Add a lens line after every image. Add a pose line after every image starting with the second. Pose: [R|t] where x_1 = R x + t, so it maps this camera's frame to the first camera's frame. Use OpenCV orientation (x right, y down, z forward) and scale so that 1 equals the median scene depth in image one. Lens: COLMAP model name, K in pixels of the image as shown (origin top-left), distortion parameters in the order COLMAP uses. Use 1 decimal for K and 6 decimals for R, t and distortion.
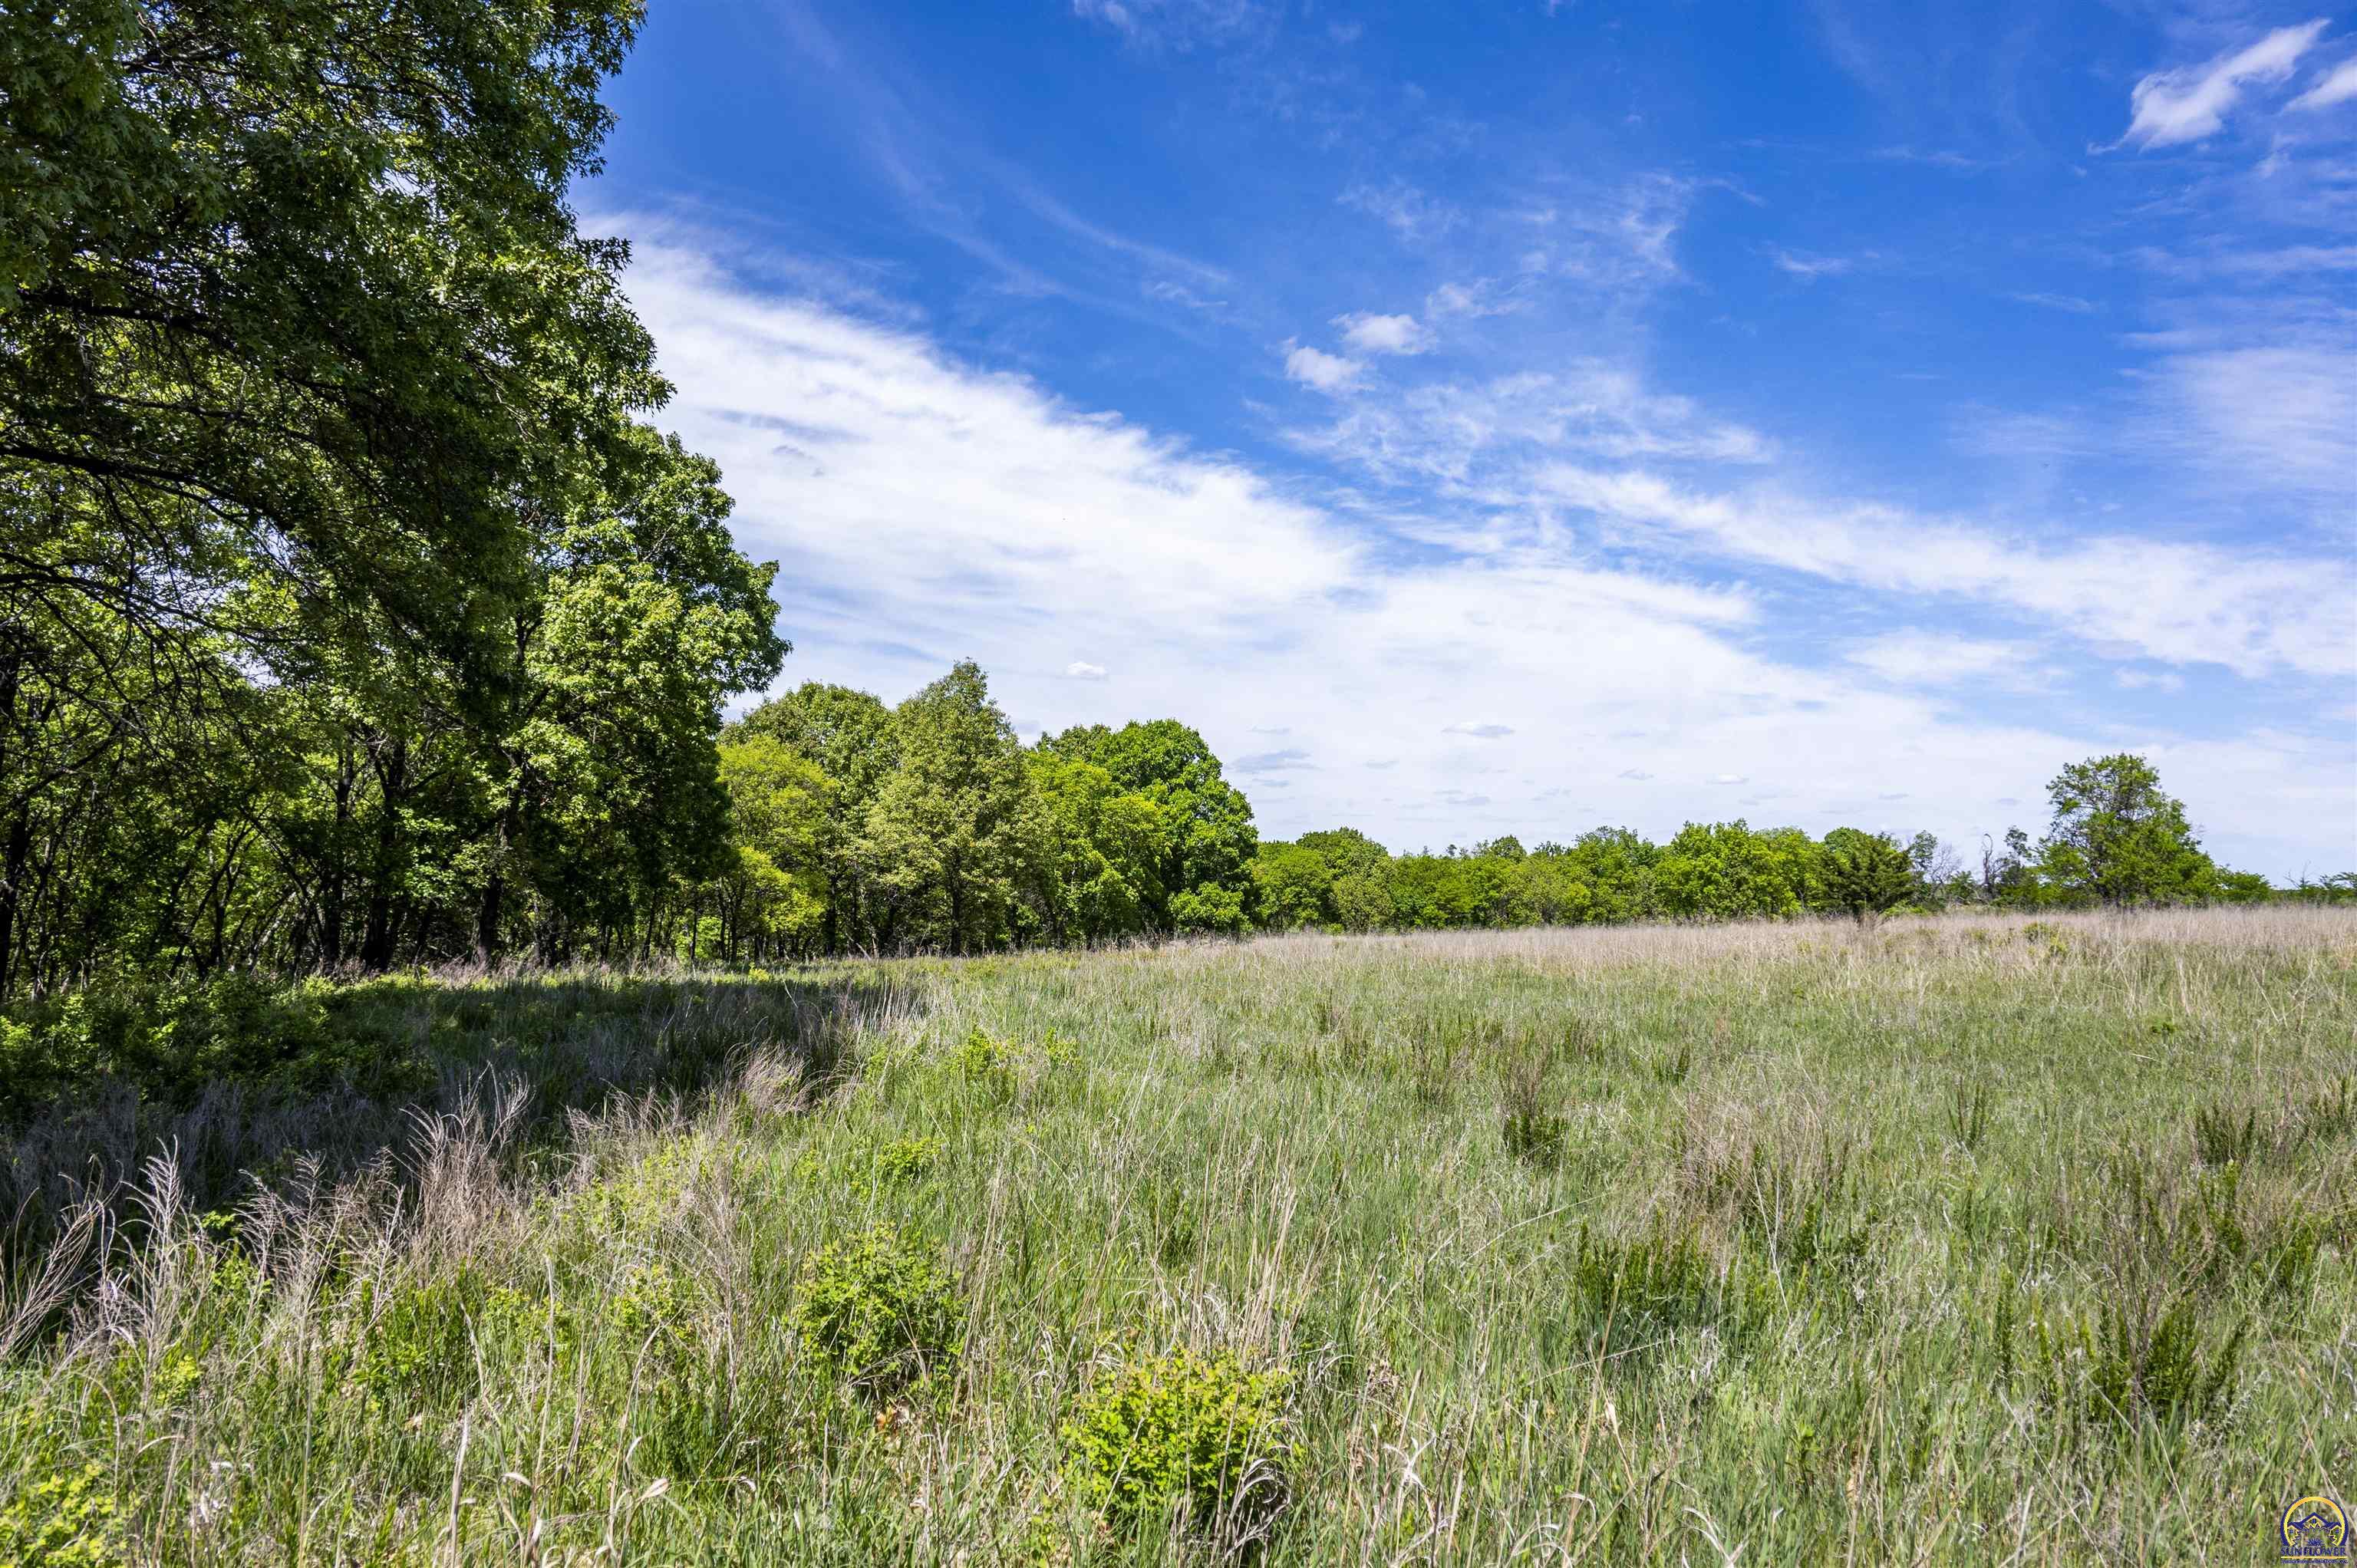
lens RADIAL K [[1619.5, 0, 1178.5], [0, 1619.5, 784.0], [0, 0, 1]] dist [0.000226, -0.000555]
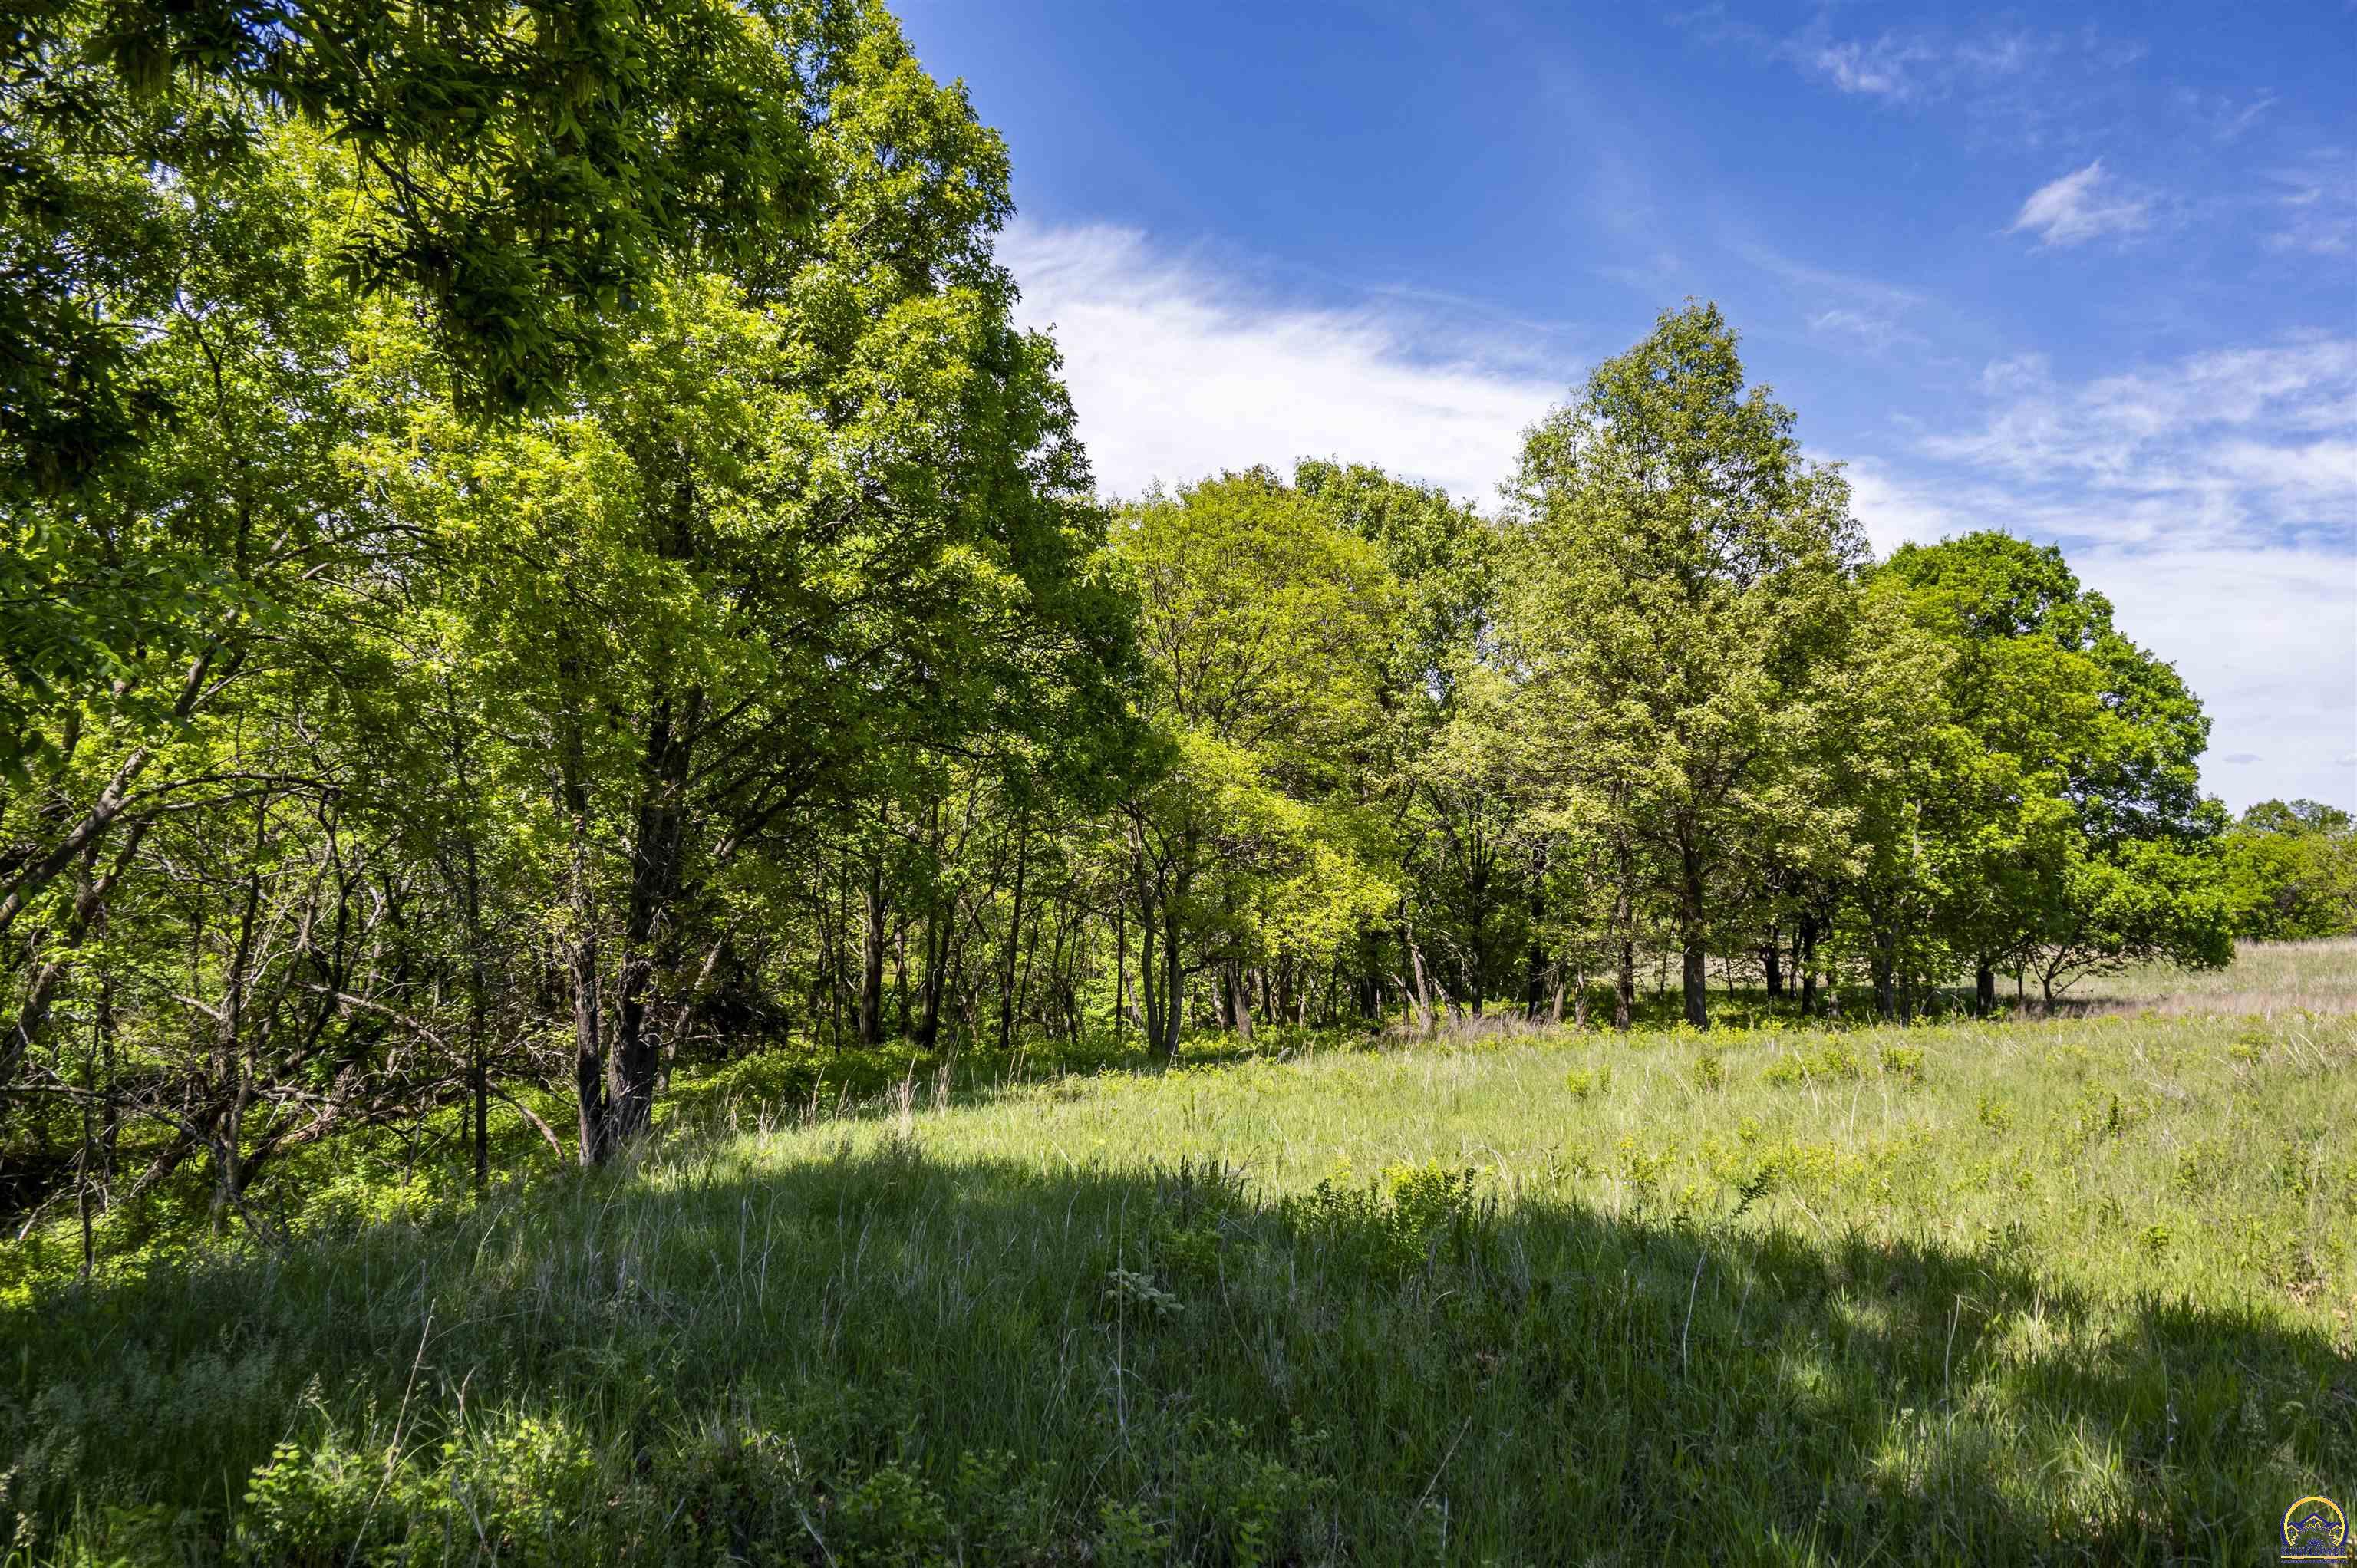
lens RADIAL K [[1619.5, 0, 1178.5], [0, 1619.5, 784.0], [0, 0, 1]] dist [0.000226, -0.000555]
pose [[0.959648, -0.041081, -0.278187, -0.154497], [0.038214, 0.999146, -0.015722, 0.052976], [0.278596, 0.004457, 0.960398, 0.593333]]
